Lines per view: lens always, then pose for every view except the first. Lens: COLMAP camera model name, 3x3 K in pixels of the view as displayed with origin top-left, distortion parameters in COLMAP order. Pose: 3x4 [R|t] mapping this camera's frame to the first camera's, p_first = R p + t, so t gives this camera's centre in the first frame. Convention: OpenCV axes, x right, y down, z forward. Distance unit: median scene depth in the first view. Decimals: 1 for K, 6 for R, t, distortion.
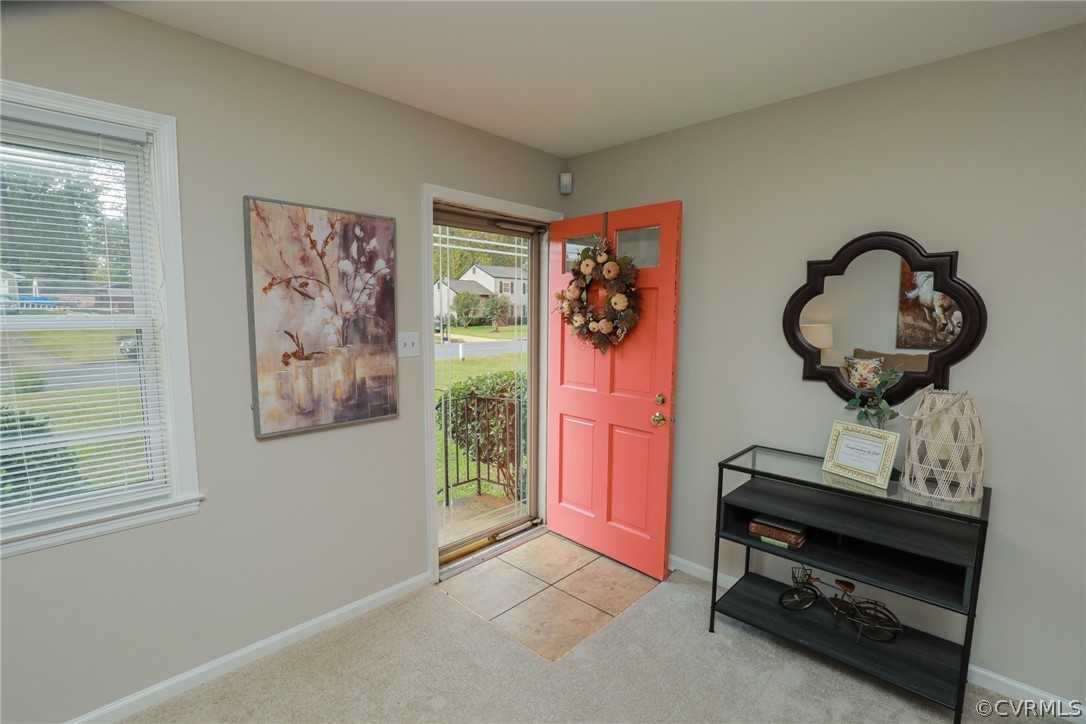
lens RADIAL K [[503.7, 0, 545.8], [0, 503.7, 365.4], [0, 0, 1]] dist [-0.036113, 0.007516]
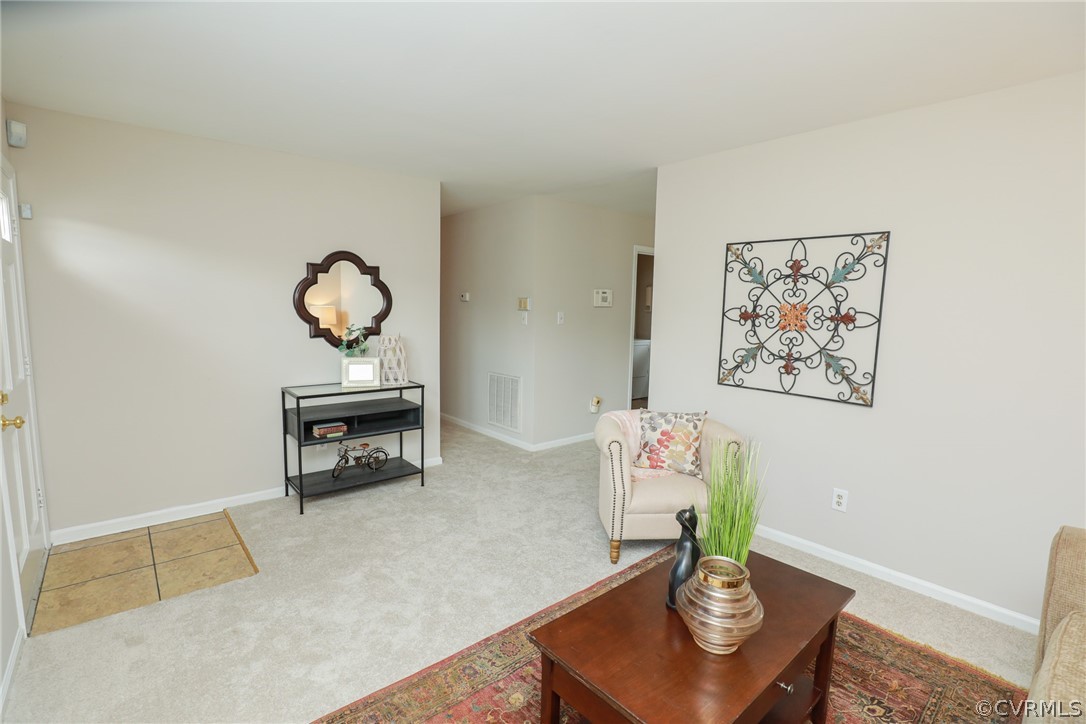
lens RADIAL K [[503.7, 0, 545.8], [0, 503.7, 365.4], [0, 0, 1]] dist [-0.036113, 0.007516]
pose [[0.096993, -0.122903, 0.987668, -1.049014], [0.082965, 0.989891, 0.115032, -0.005615], [-0.991821, 0.070784, 0.106209, 0.108637]]
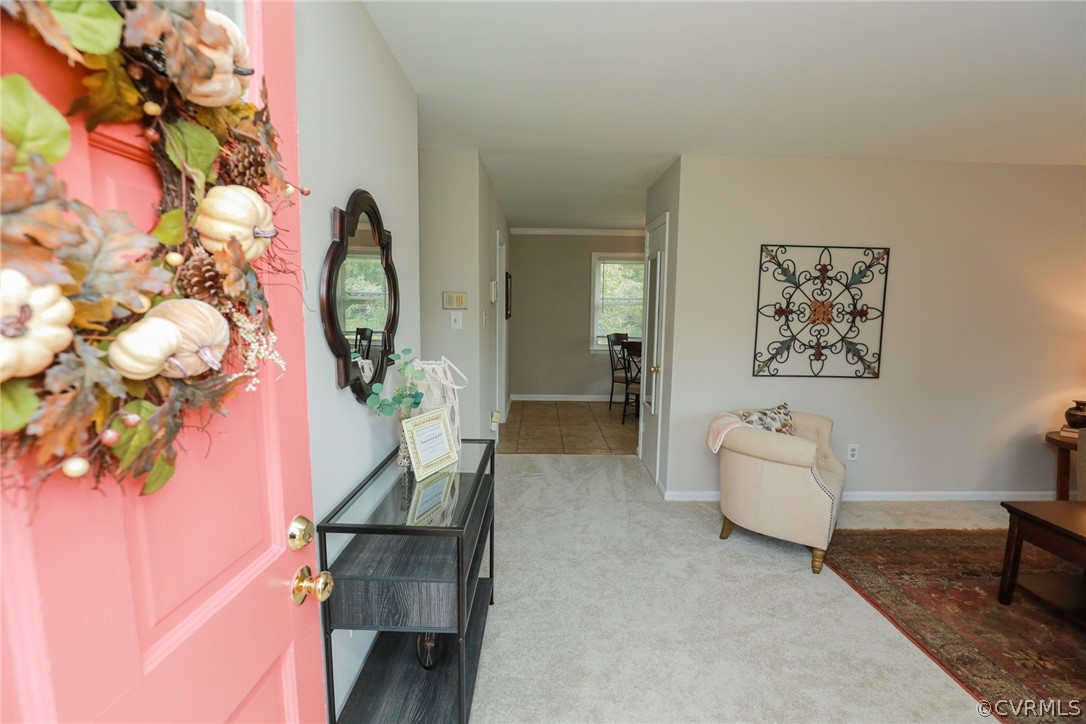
lens RADIAL K [[497.2, 0, 546.1], [0, 497.2, 365.1], [0, 0, 1]] dist [-0.040410, 0.009635]
pose [[-0.693675, -0.108903, 0.712007, -0.149148], [0.055543, 0.977473, 0.203619, -0.132287], [-0.718143, 0.180793, -0.672000, 1.337409]]
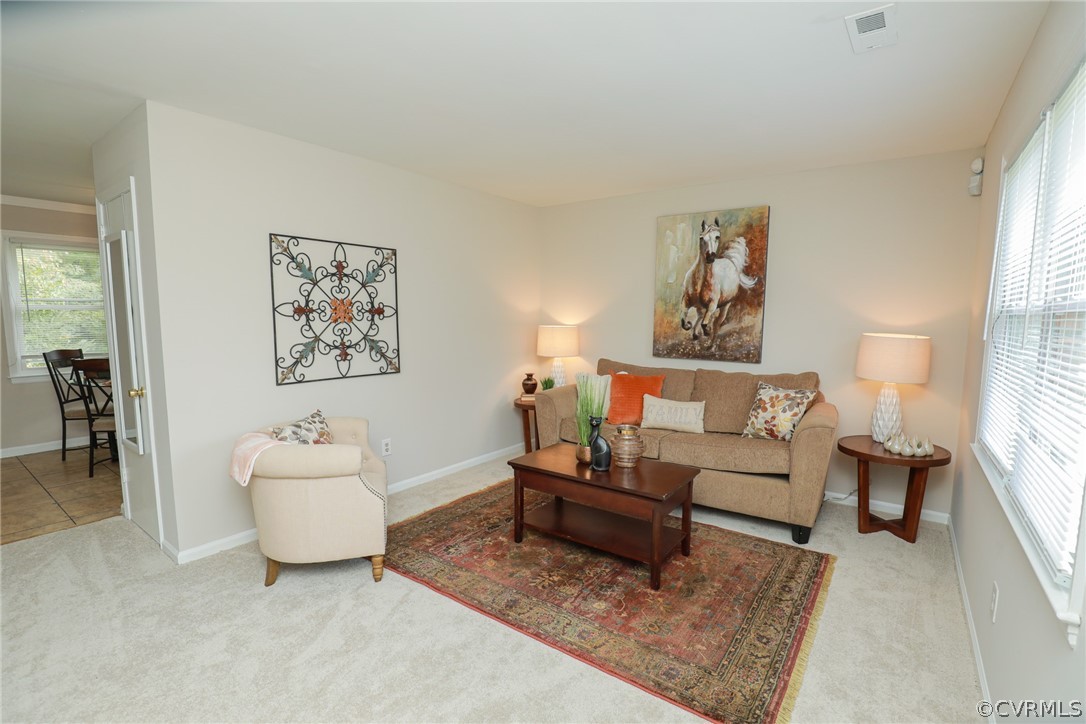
lens RADIAL K [[498.6, 0, 541.2], [0, 498.6, 367.3], [0, 0, 1]] dist [-0.035068, 0.007808]
pose [[-0.993078, -0.001014, -0.117448, -0.050613], [-0.025631, 0.977734, 0.208279, -0.090824], [0.114622, 0.209848, -0.970992, 1.205754]]
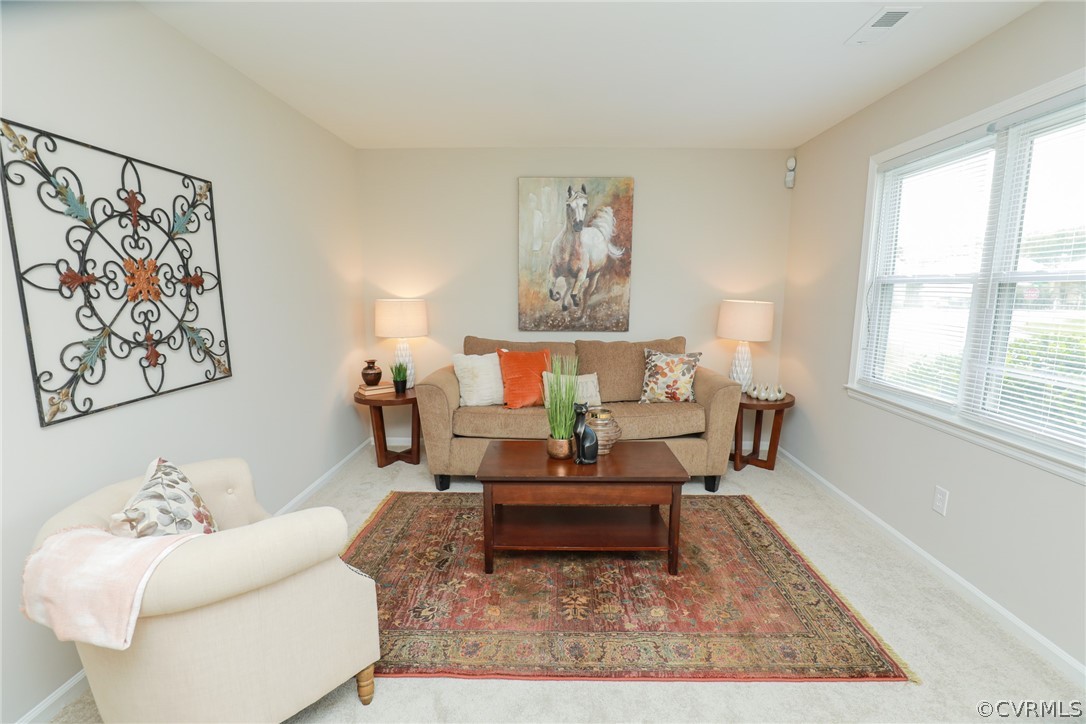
lens RADIAL K [[500.6, 0, 542.4], [0, 500.6, 367.5], [0, 0, 1]] dist [-0.037934, 0.008347]
pose [[-0.747887, 0.096863, -0.656721, 0.448805], [-0.076649, 0.970080, 0.230371, -0.028696], [0.659386, 0.222628, -0.718085, 0.721436]]
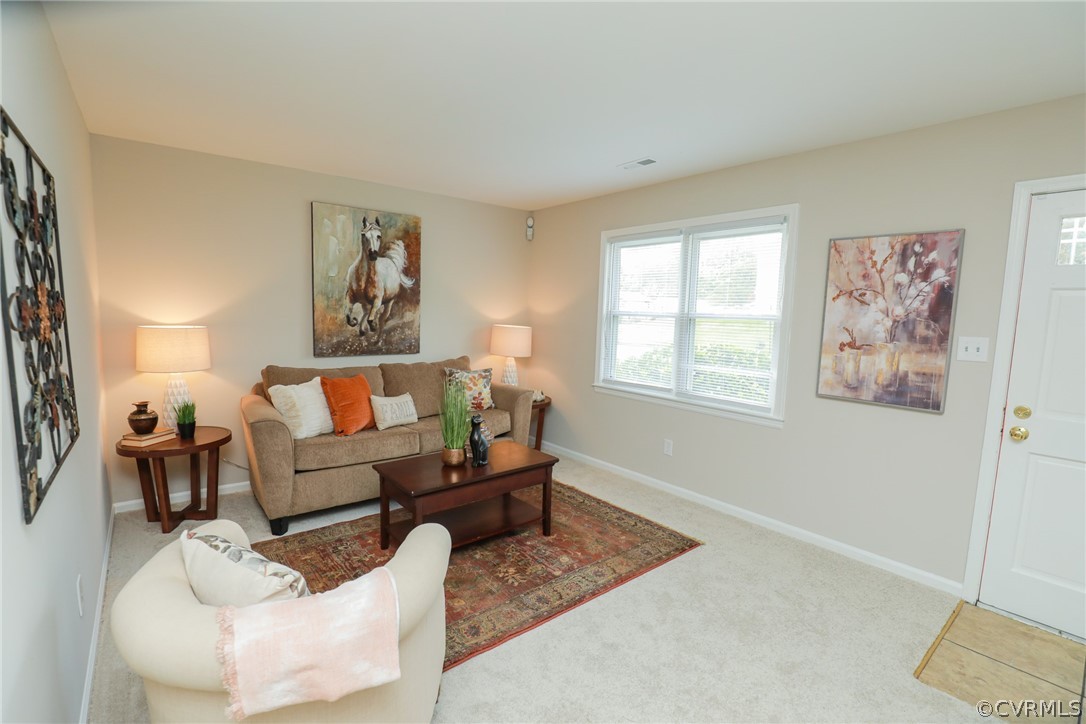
lens RADIAL K [[498.6, 0, 541.2], [0, 498.6, 367.3], [0, 0, 1]] dist [-0.035068, 0.007808]
pose [[-0.134725, 0.104213, -0.985388, 0.942728], [-0.130105, 0.983984, 0.121853, -0.013757], [0.982304, 0.144621, -0.119009, 0.305774]]
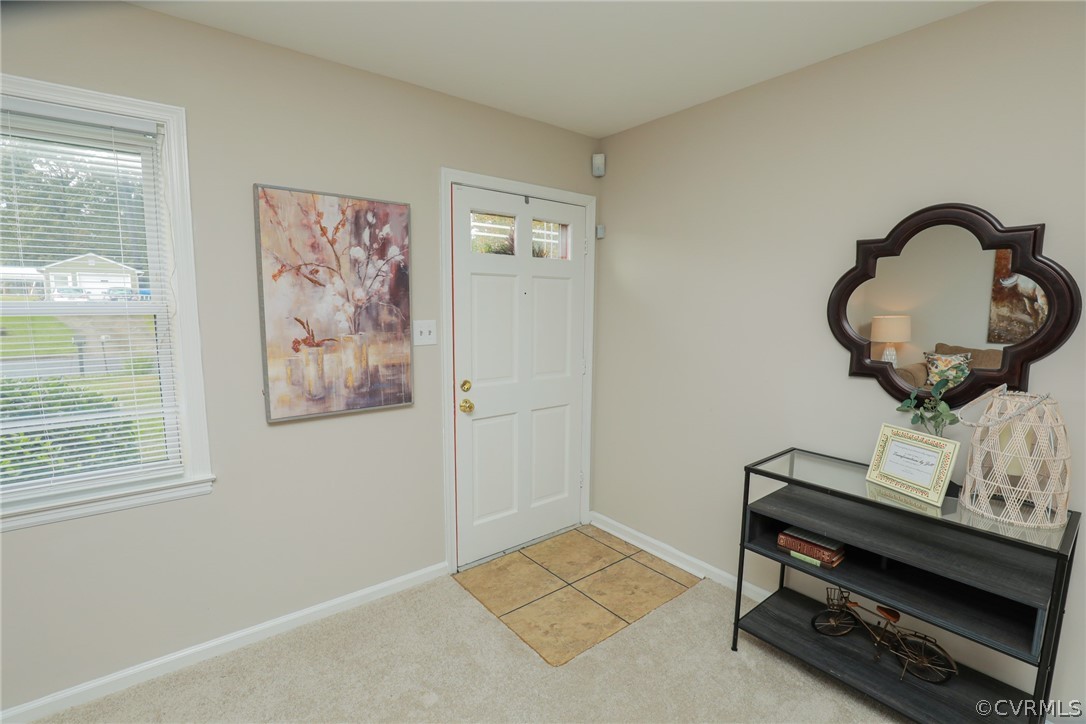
lens RADIAL K [[497.2, 0, 546.1], [0, 497.2, 365.1], [0, 0, 1]] dist [-0.040410, 0.009635]
pose [[0.990455, 0.016582, -0.136832, 0.110931], [-0.014244, 0.999736, 0.018051, 0.001459], [0.137095, -0.015930, 0.990430, 0.076169]]
